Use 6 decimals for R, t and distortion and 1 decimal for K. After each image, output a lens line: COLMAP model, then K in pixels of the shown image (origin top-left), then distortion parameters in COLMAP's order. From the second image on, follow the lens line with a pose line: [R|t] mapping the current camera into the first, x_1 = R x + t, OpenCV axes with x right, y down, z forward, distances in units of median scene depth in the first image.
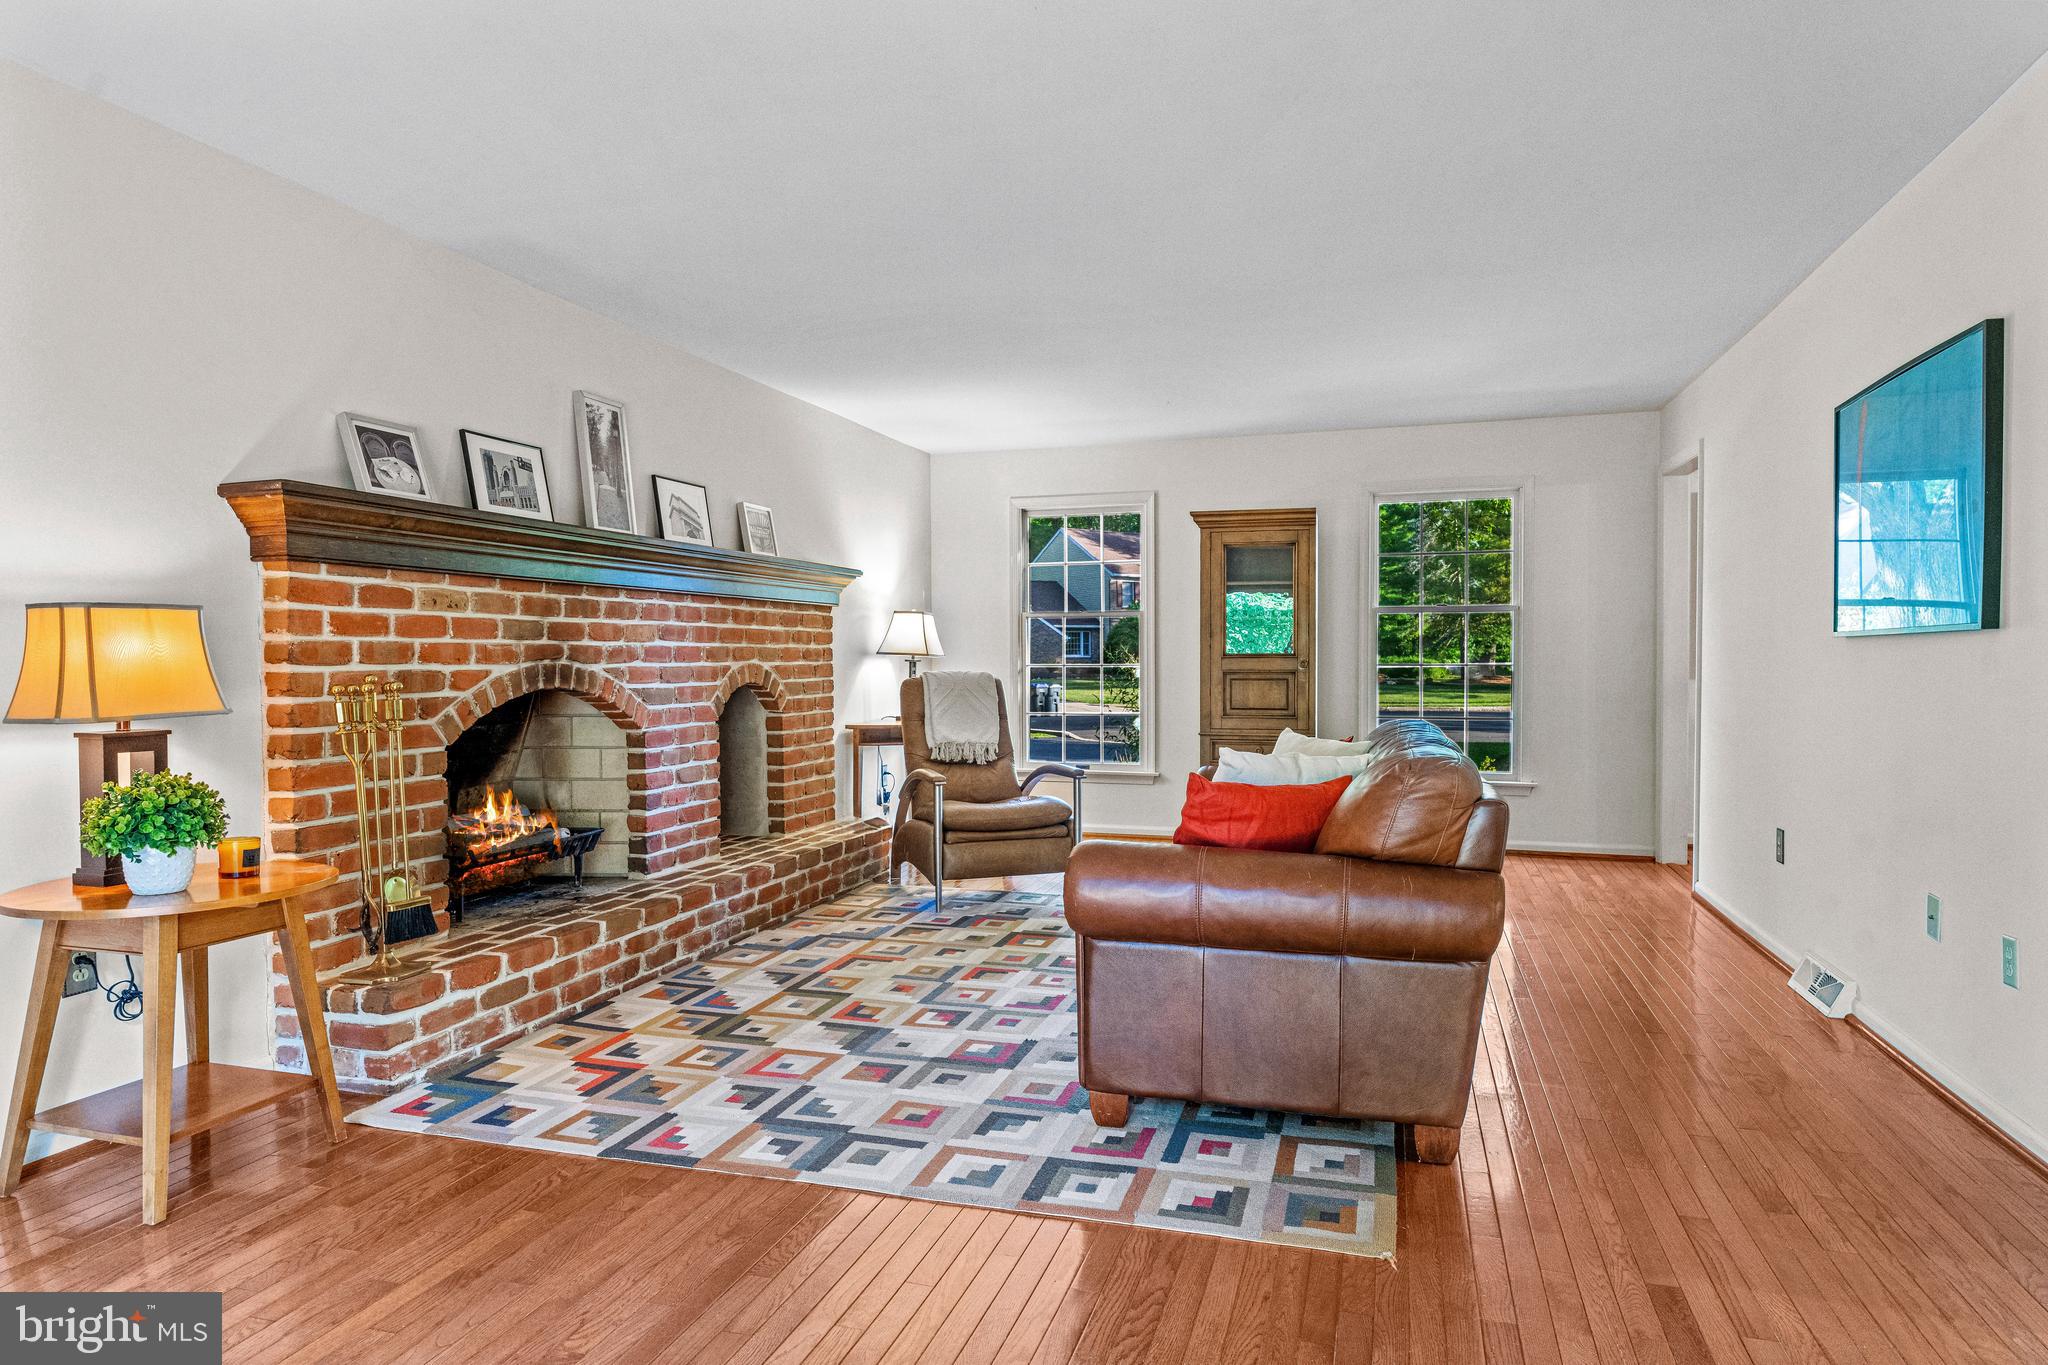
lens RADIAL K [[1195.0, 0, 1037.3], [0, 1195.0, 679.4], [0, 0, 1]] dist [-0.007582, 0.001294]
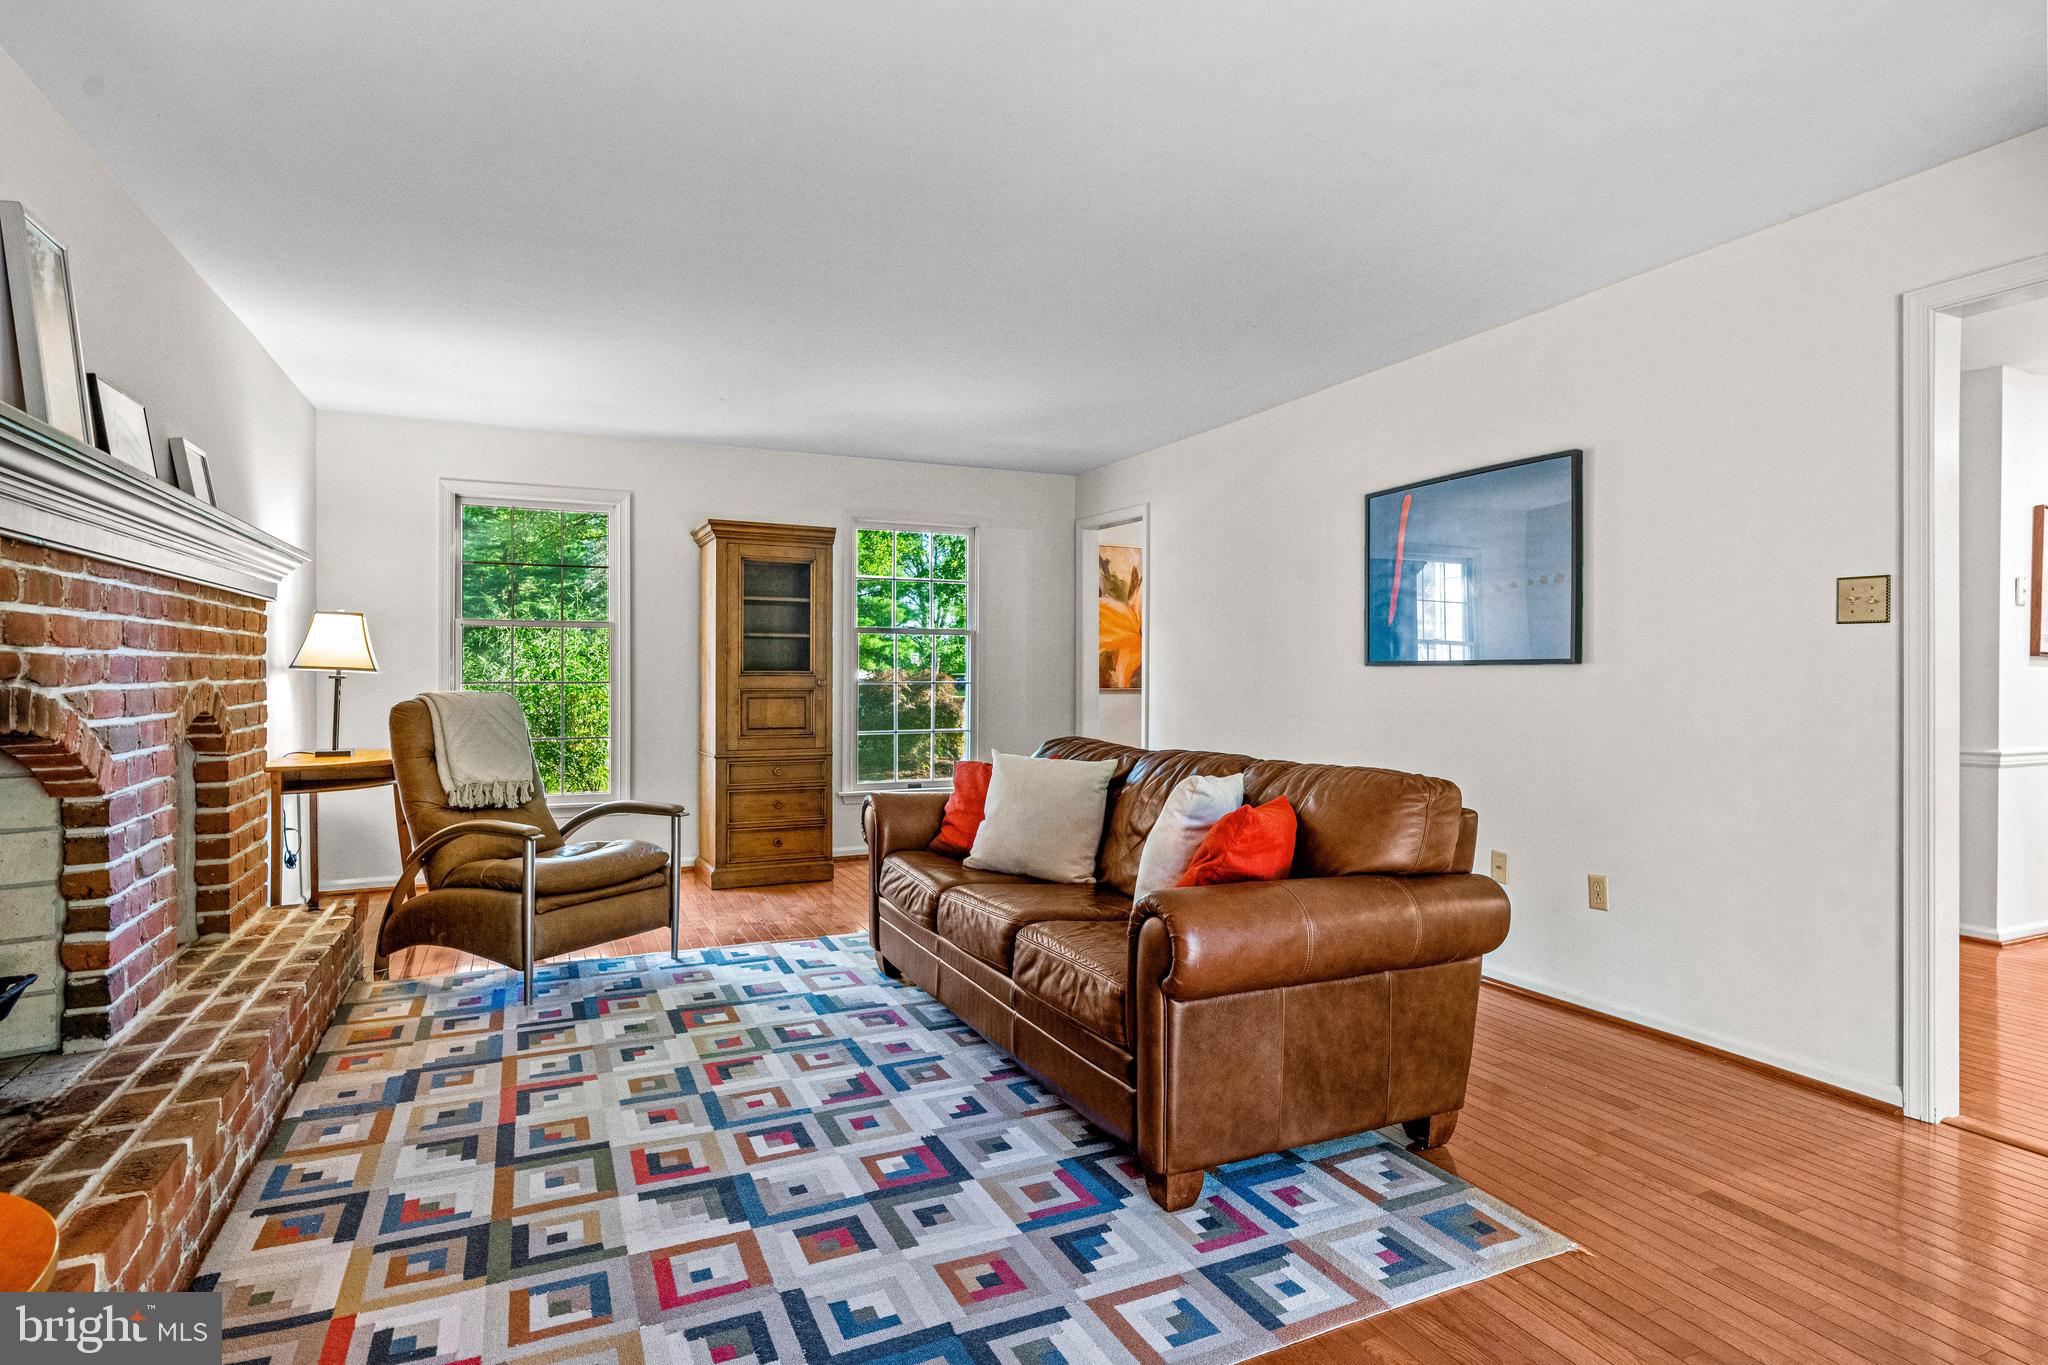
lens RADIAL K [[1076.6, 0, 1038.6], [0, 1076.6, 676.6], [0, 0, 1]] dist [-0.003961, 0.000986]
pose [[0.742234, 0.003793, 0.670130, -0.394409], [0.004702, 0.999930, -0.010868, -0.011158], [-0.670124, 0.011218, 0.742164, 0.331296]]
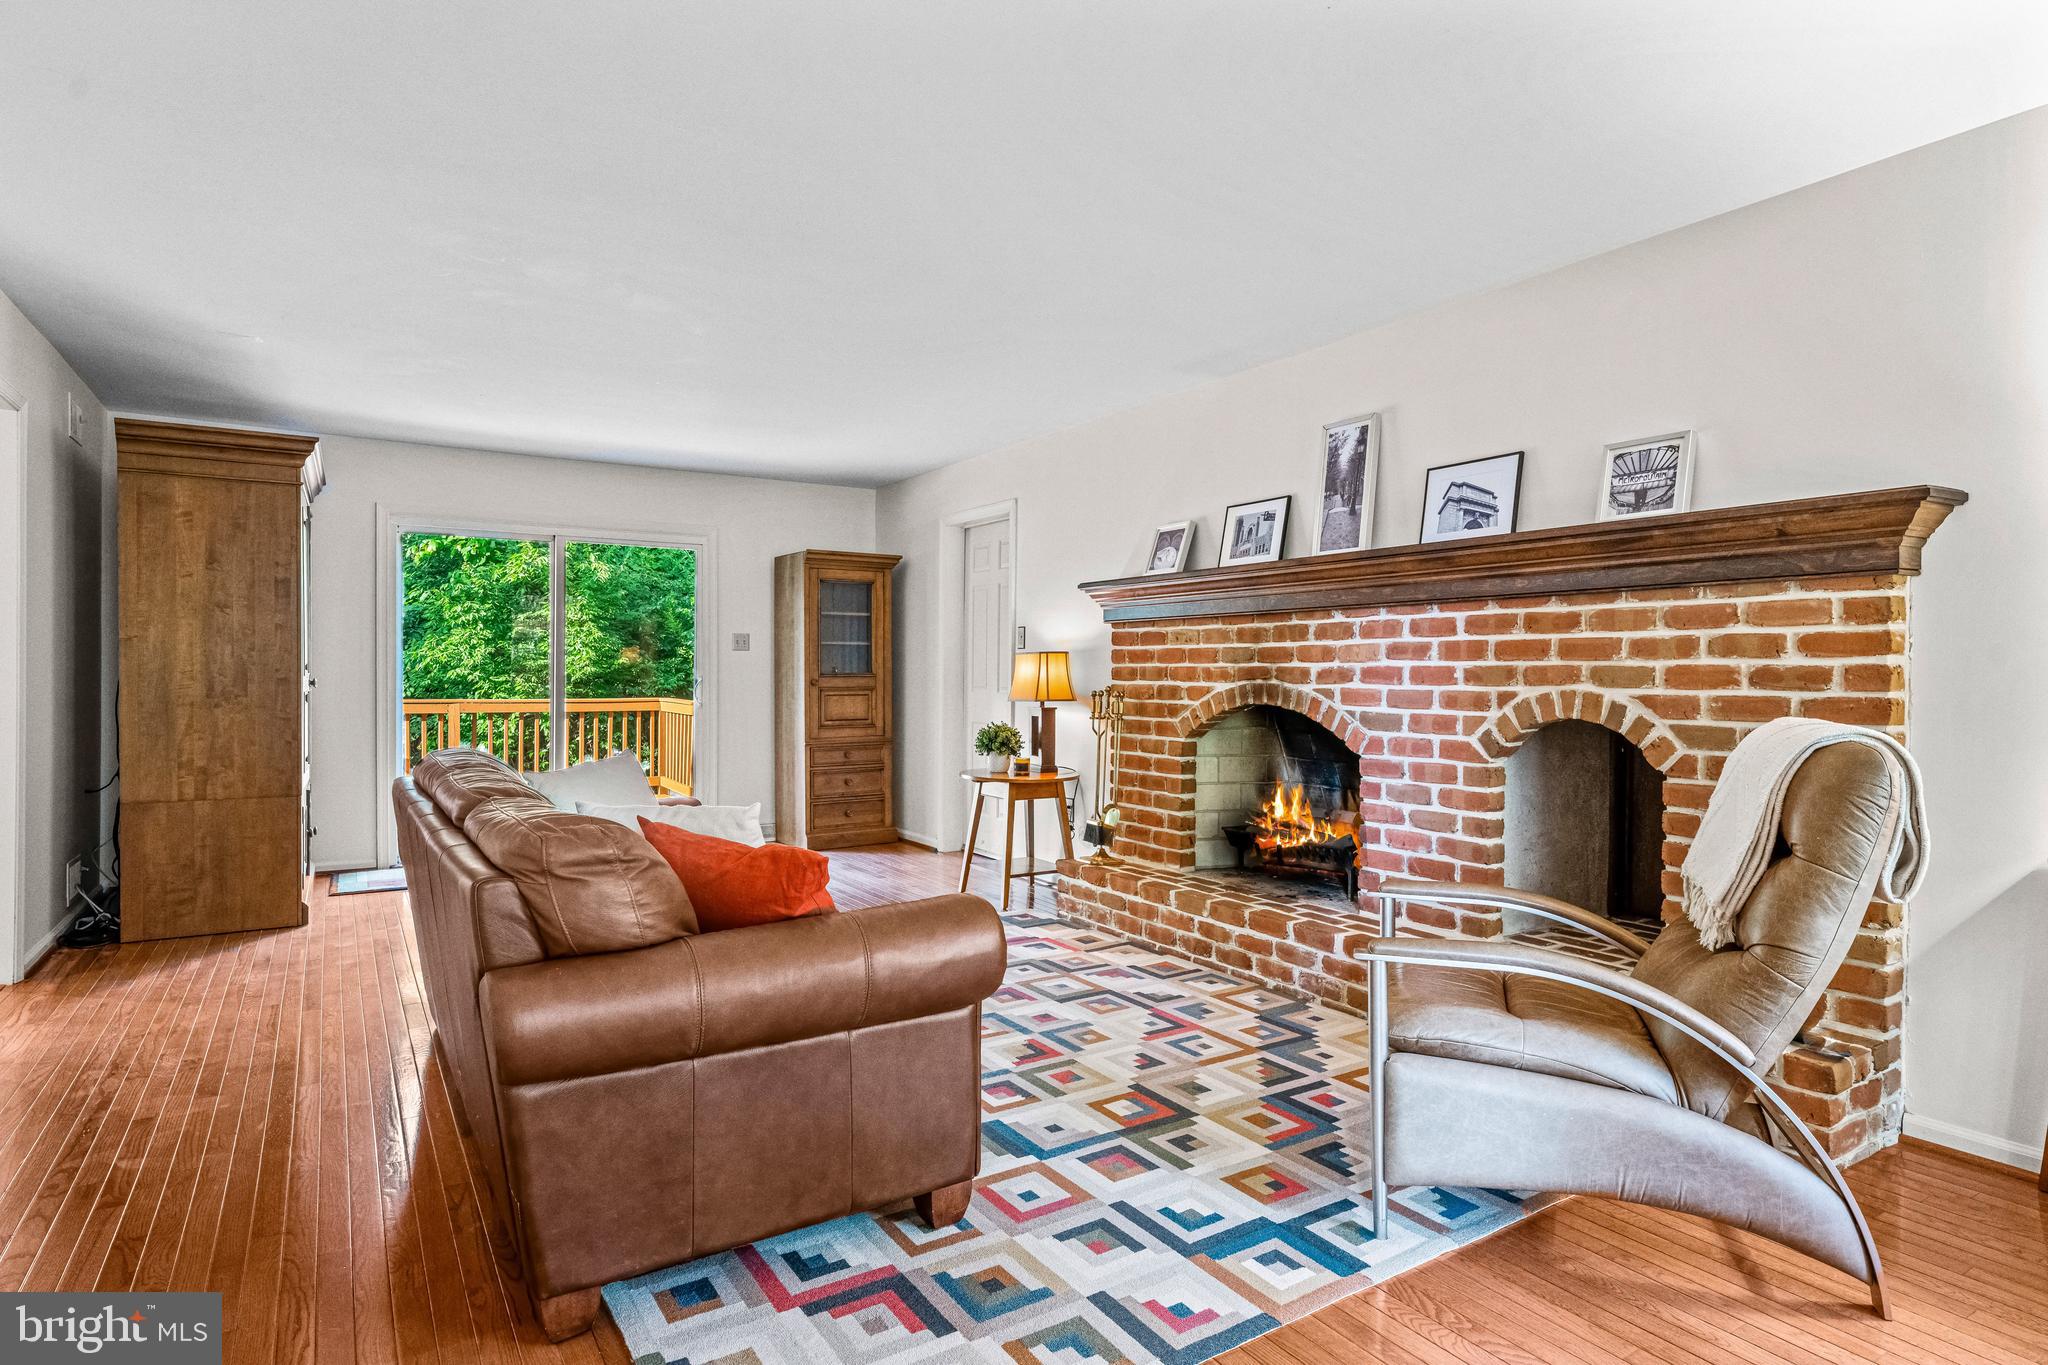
lens RADIAL K [[1076.6, 0, 1030.0], [0, 1076.6, 698.0], [0, 0, 1]] dist [-0.003961, 0.000986]
pose [[-0.648113, 0.009429, -0.761485, 0.557545], [-0.024874, 0.999128, 0.033542, -0.028712], [0.761138, 0.040680, -0.647314, 1.547978]]
